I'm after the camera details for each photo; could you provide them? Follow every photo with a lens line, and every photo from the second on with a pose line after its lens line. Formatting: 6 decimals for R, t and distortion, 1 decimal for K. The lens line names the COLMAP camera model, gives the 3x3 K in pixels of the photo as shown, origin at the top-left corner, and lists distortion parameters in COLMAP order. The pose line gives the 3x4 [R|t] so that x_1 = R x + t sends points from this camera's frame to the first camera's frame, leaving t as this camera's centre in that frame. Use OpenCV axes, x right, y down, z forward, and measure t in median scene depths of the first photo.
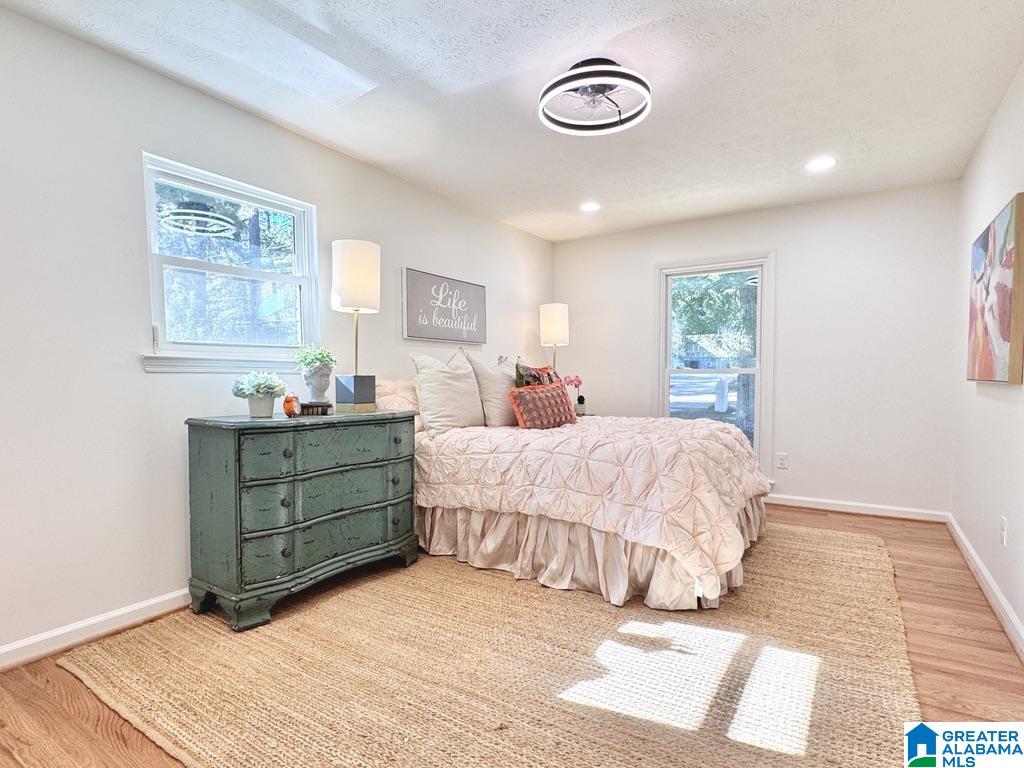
lens RADIAL K [[542.1, 0, 503.1], [0, 542.1, 403.0], [0, 0, 1]] dist [0.006033, -0.000317]
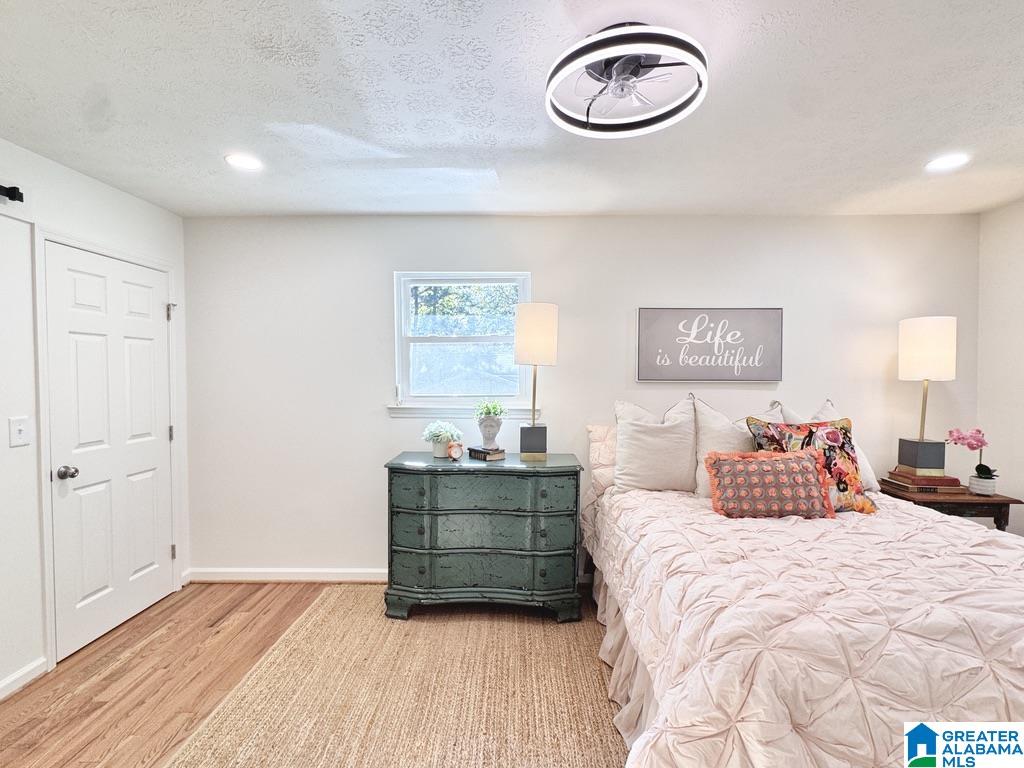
lens RADIAL K [[478.2, 0, 508.8], [0, 478.2, 386.5], [0, 0, 1]] dist [-0.002533, -0.000216]
pose [[0.538819, 0.028734, -0.841932, 0.511042], [-0.044568, 0.998991, 0.005572, -0.133294], [0.841242, 0.034521, 0.539556, 0.452518]]
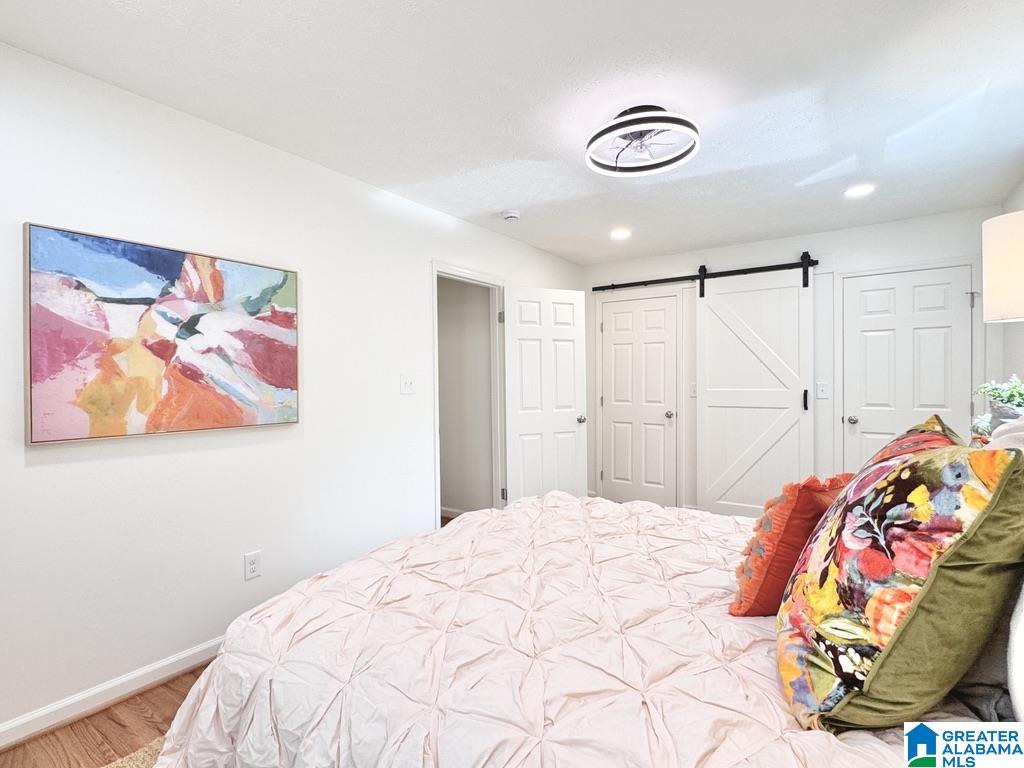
lens RADIAL K [[512.0, 0, 519.4], [0, 512.0, 382.8], [0, 0, 1]] dist [0.002372, -0.001915]
pose [[-0.999772, 0.010943, 0.018321, 0.311903], [0.011996, 0.998222, 0.058385, -0.141919], [-0.017649, 0.058592, -0.998126, 1.638710]]
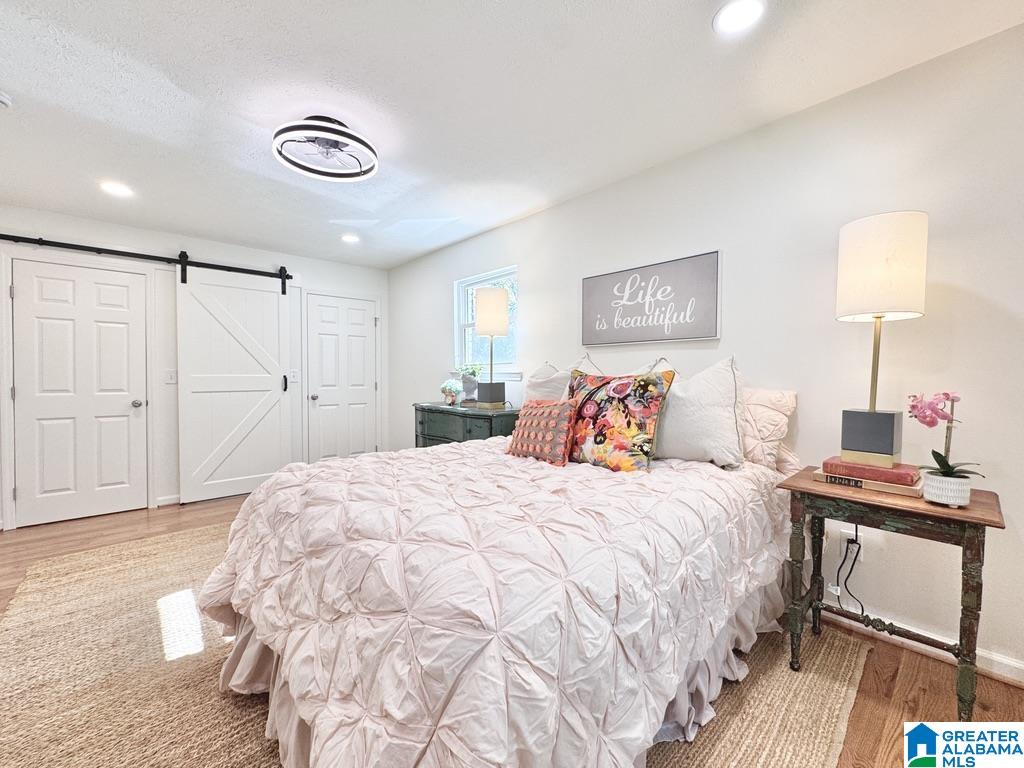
lens RADIAL K [[422.6, 0, 513.6], [0, 422.6, 381.7], [0, 0, 1]] dist [-0.016312, 0.001327]
pose [[-0.230053, 0.017515, -0.973020, 0.794470], [-0.046986, 0.998472, 0.029082, -0.089552], [0.972043, 0.052408, -0.228879, 1.335715]]
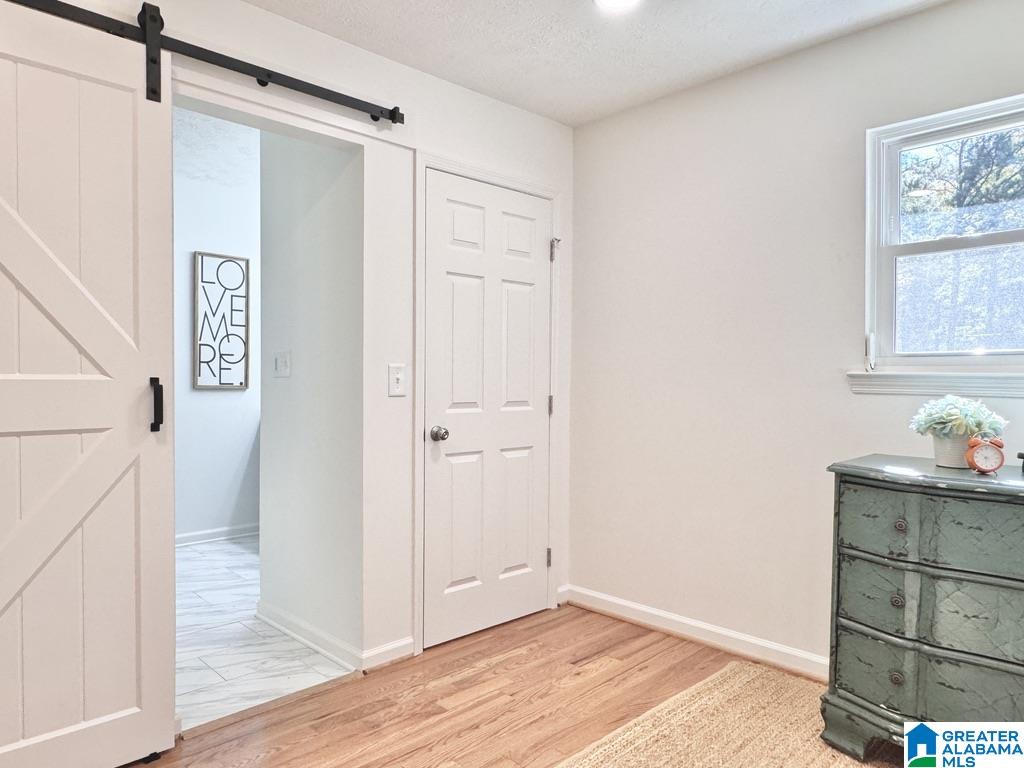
lens RADIAL K [[677.3, 0, 509.3], [0, 677.3, 393.1], [0, 0, 1]] dist [-0.003943, 0.000507]
pose [[-0.205022, 0.026967, -0.978386, 0.384675], [-0.054759, 0.997739, 0.038975, -0.055312], [0.977224, 0.061566, -0.203081, 0.561577]]
